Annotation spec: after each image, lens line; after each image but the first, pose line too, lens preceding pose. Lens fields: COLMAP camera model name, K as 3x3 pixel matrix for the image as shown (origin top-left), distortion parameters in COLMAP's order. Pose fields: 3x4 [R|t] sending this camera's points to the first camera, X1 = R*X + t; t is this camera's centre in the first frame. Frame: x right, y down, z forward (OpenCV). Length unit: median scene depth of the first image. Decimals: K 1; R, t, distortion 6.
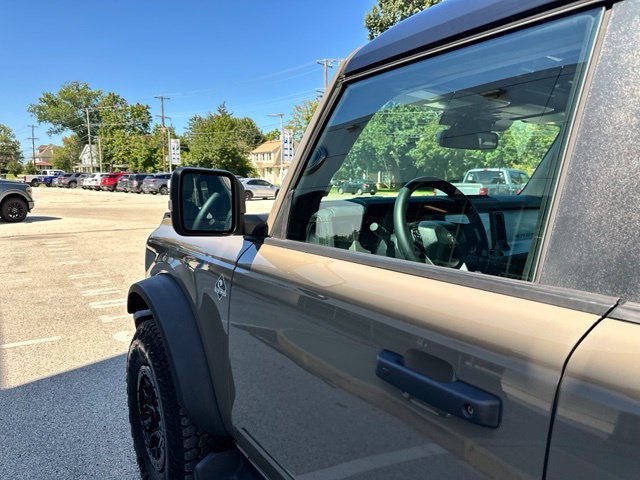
lens RADIAL K [[449.6, 0, 321.6], [0, 449.6, 245.0], [0, 0, 1]] dist [0.041295, -0.057191]
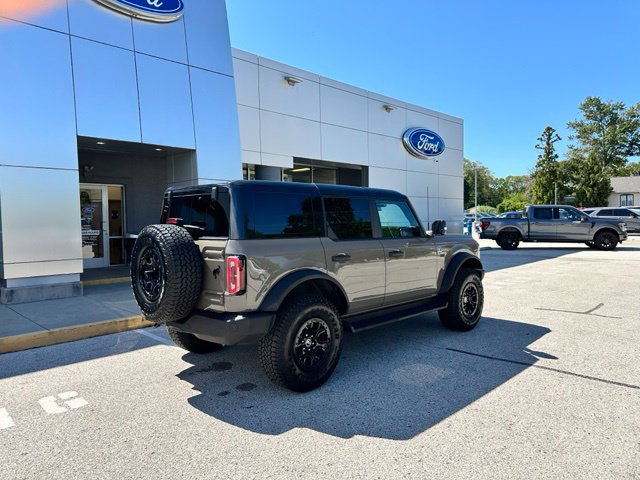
lens RADIAL K [[449.6, 0, 318.8], [0, 449.6, 240.2], [0, 0, 1]] dist [0.041295, -0.057191]
pose [[0.162319, 0.031404, -0.986238, 0.101938], [-0.117220, 0.993029, 0.012328, -0.000001], [0.979751, 0.113606, 0.164869, 0.001657]]
